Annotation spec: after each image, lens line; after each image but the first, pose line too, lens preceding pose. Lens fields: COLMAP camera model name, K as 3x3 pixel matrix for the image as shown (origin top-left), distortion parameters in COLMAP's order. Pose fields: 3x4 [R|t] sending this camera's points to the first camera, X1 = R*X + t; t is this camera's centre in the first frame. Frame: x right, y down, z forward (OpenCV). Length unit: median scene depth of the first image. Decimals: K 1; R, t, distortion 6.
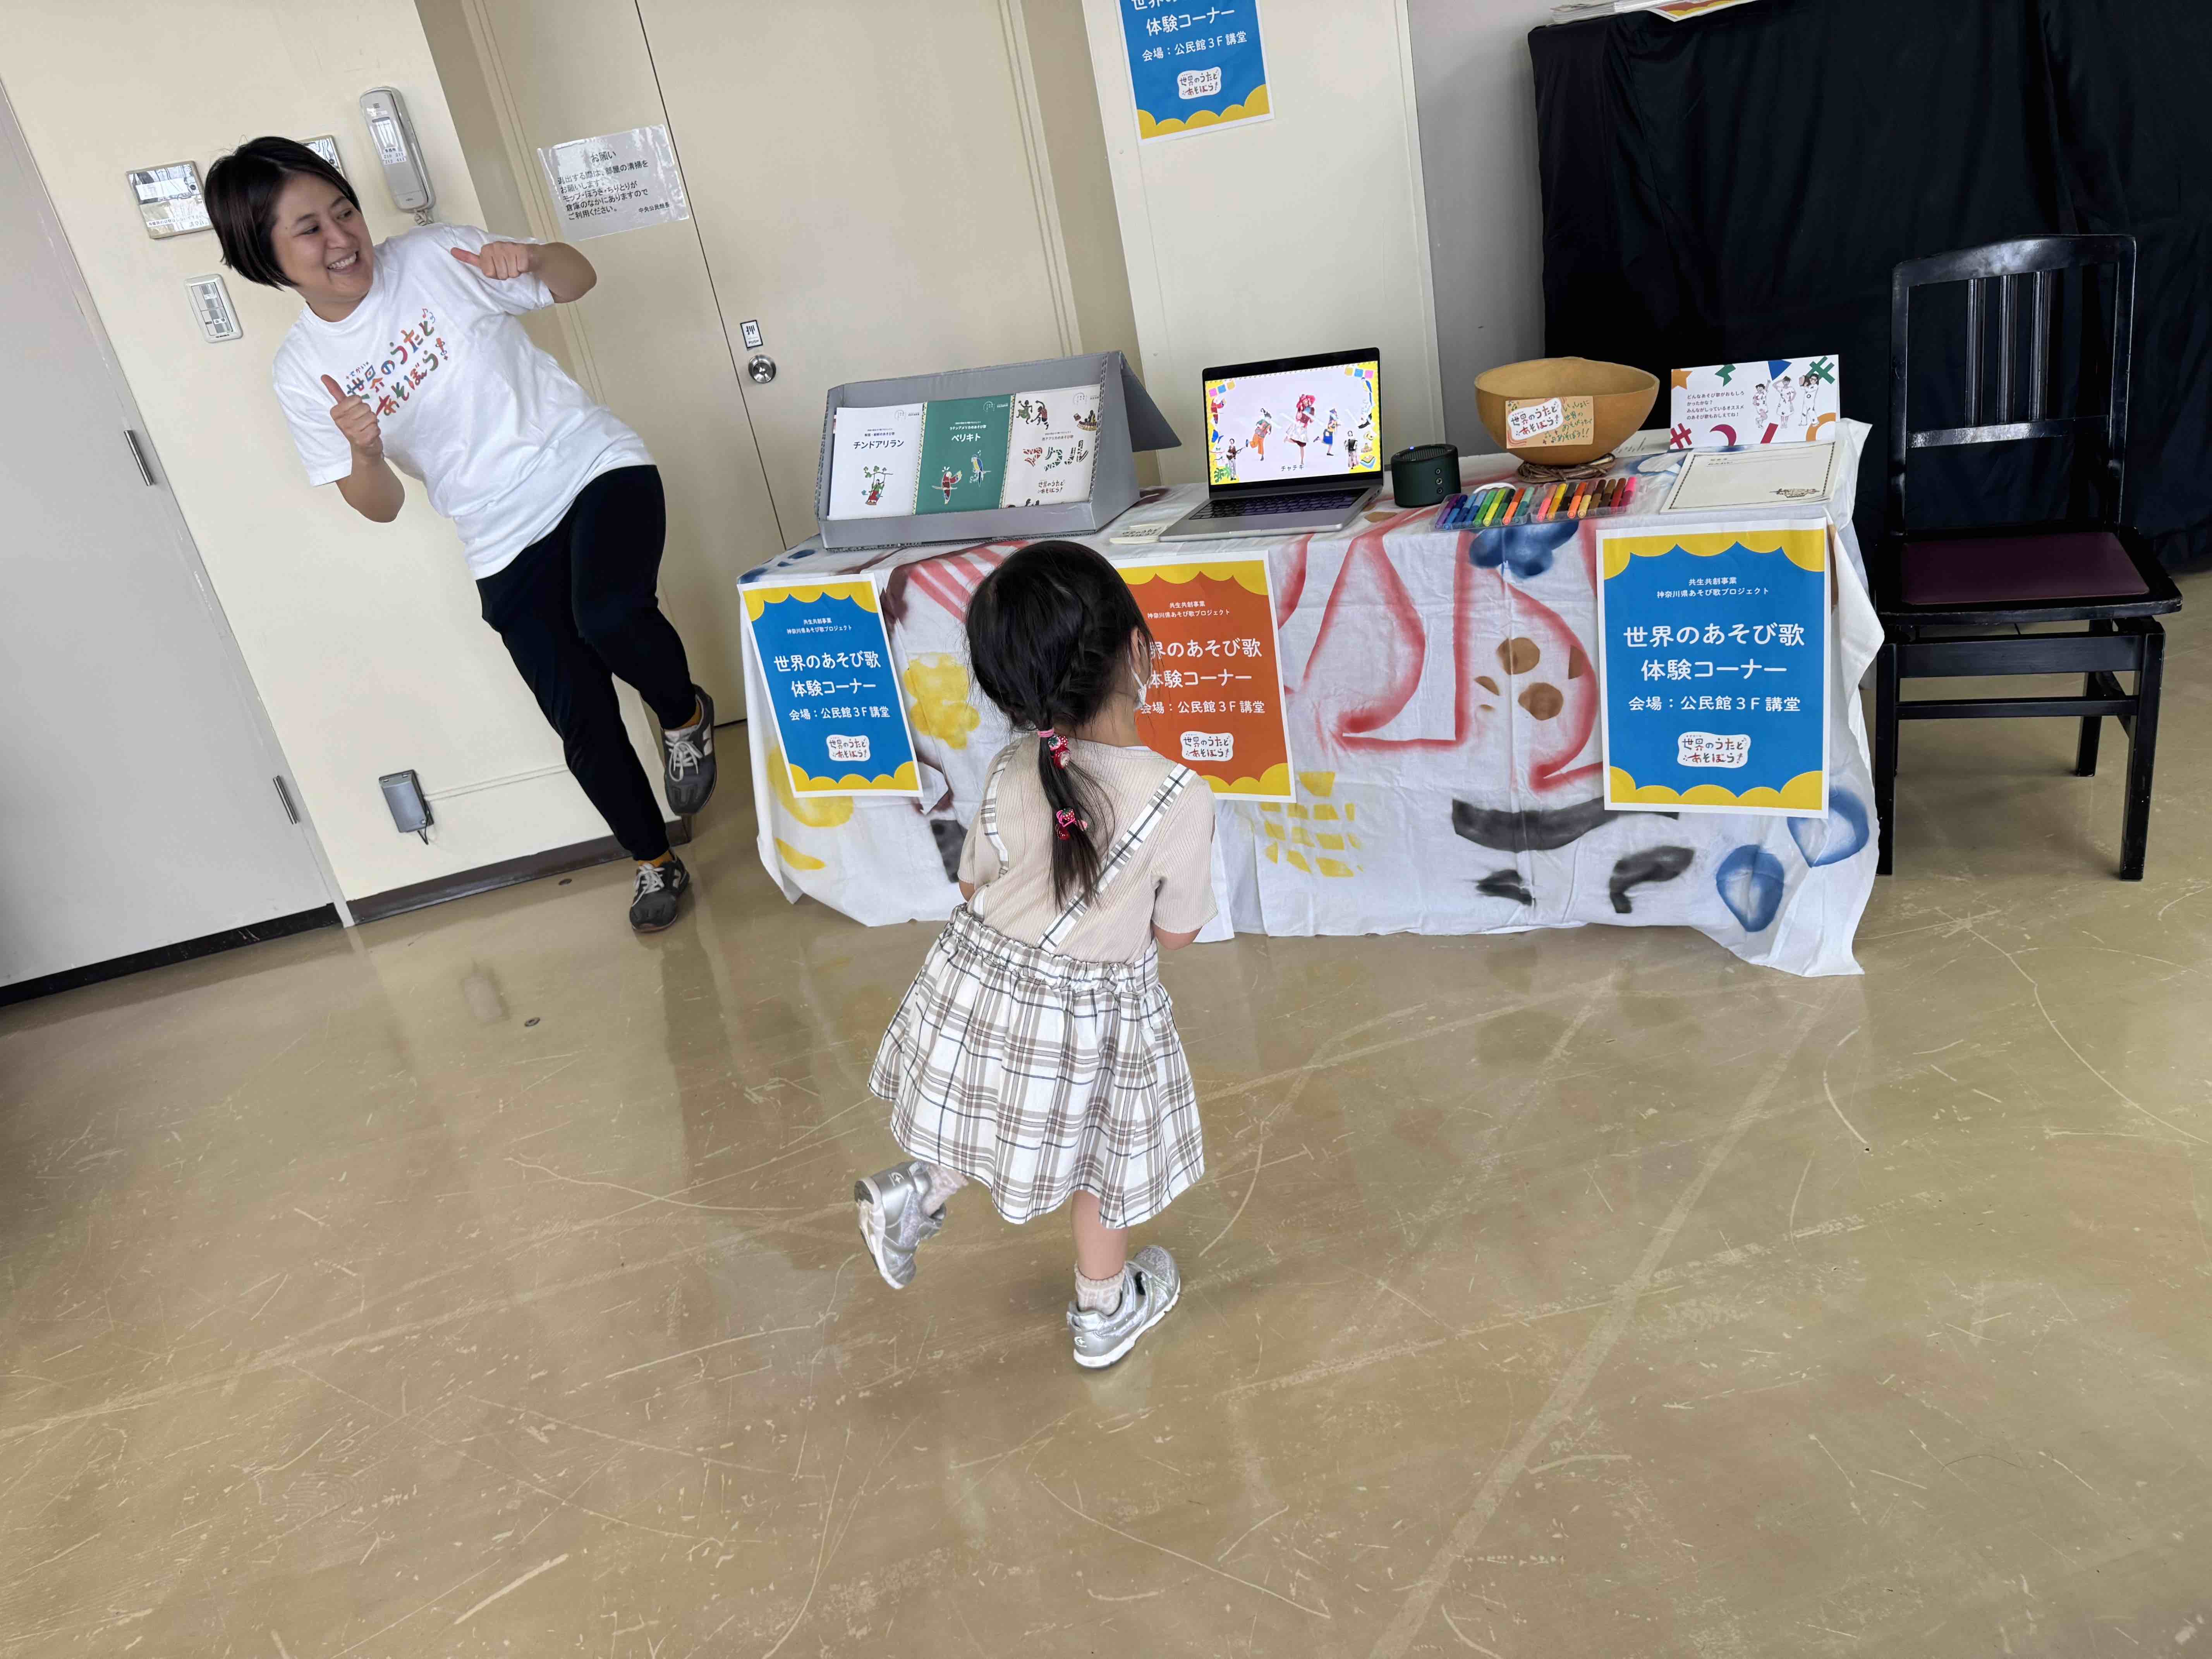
lens RADIAL K [[1648.5, 0, 1106.0], [0, 1648.5, 829.5], [0, 0, 1]] dist [-0.036165, -0.002394]
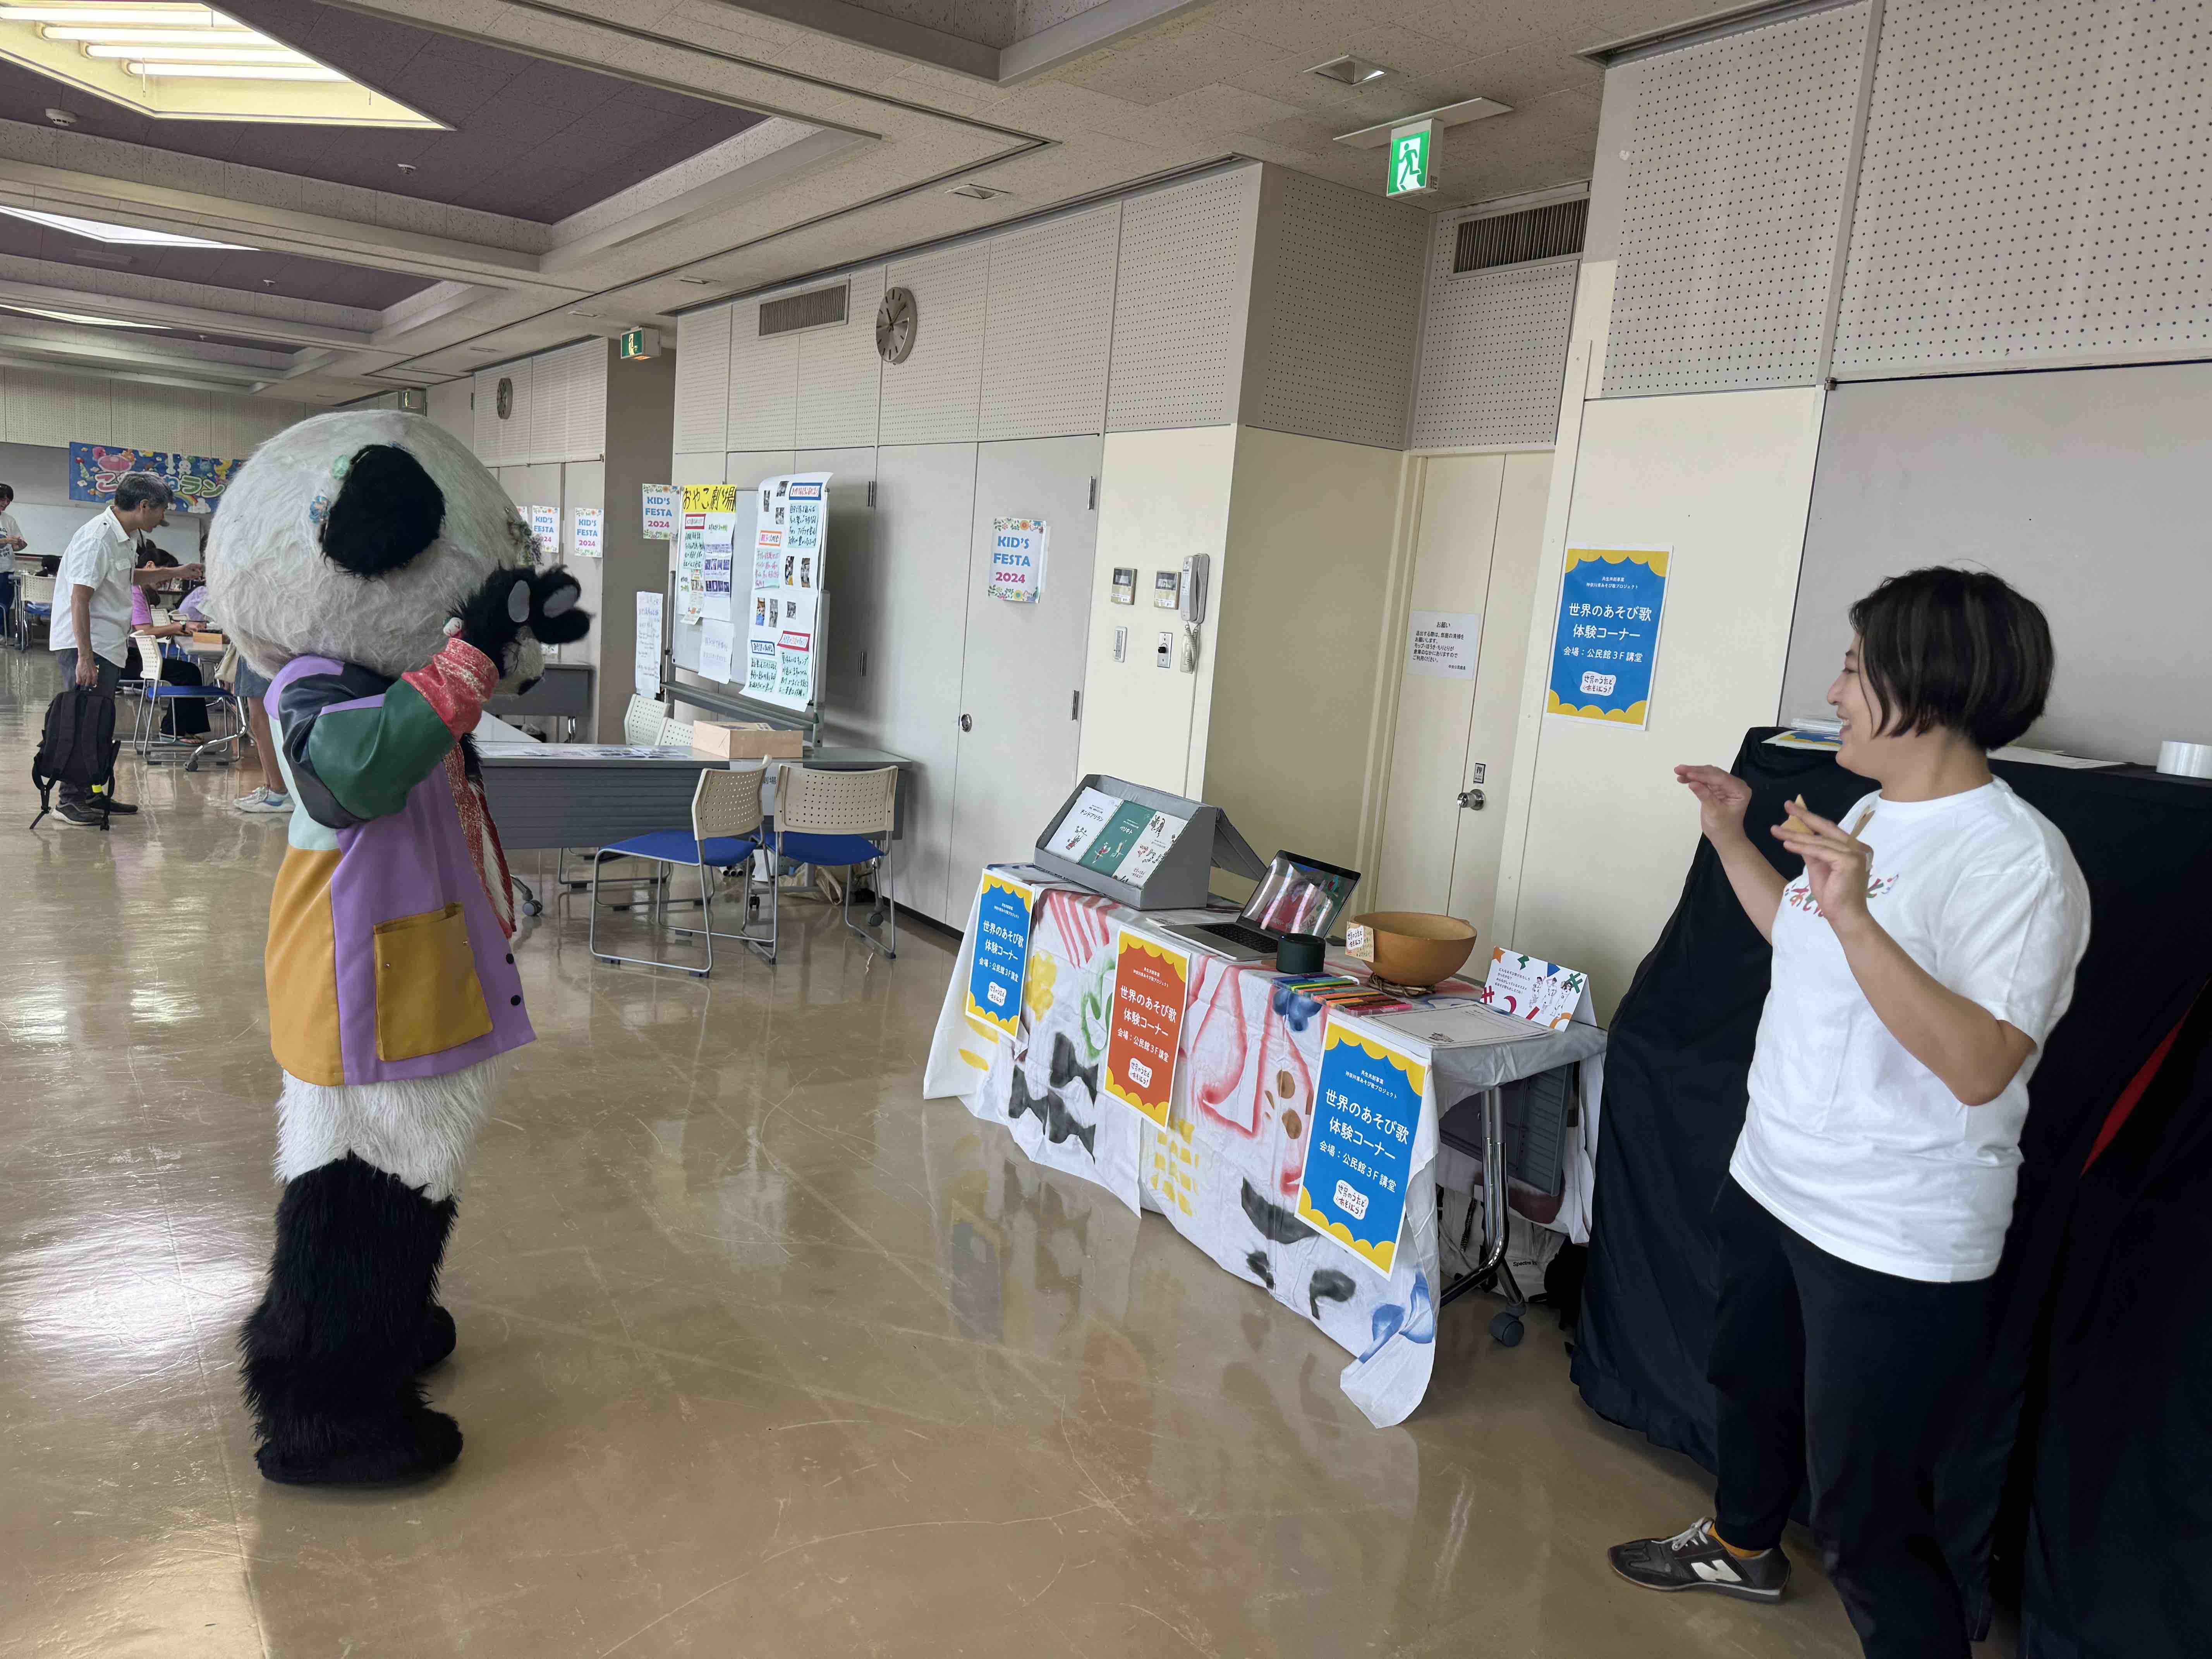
lens RADIAL K [[1648.5, 0, 1106.0], [0, 1648.5, 829.5], [0, 0, 1]] dist [-0.036165, -0.002394]
pose [[0.767200, 0.330351, -0.549792, 0.778942], [-0.460211, 0.880578, -0.113086, -0.065062], [0.446777, 0.339780, 0.827611, -0.267810]]
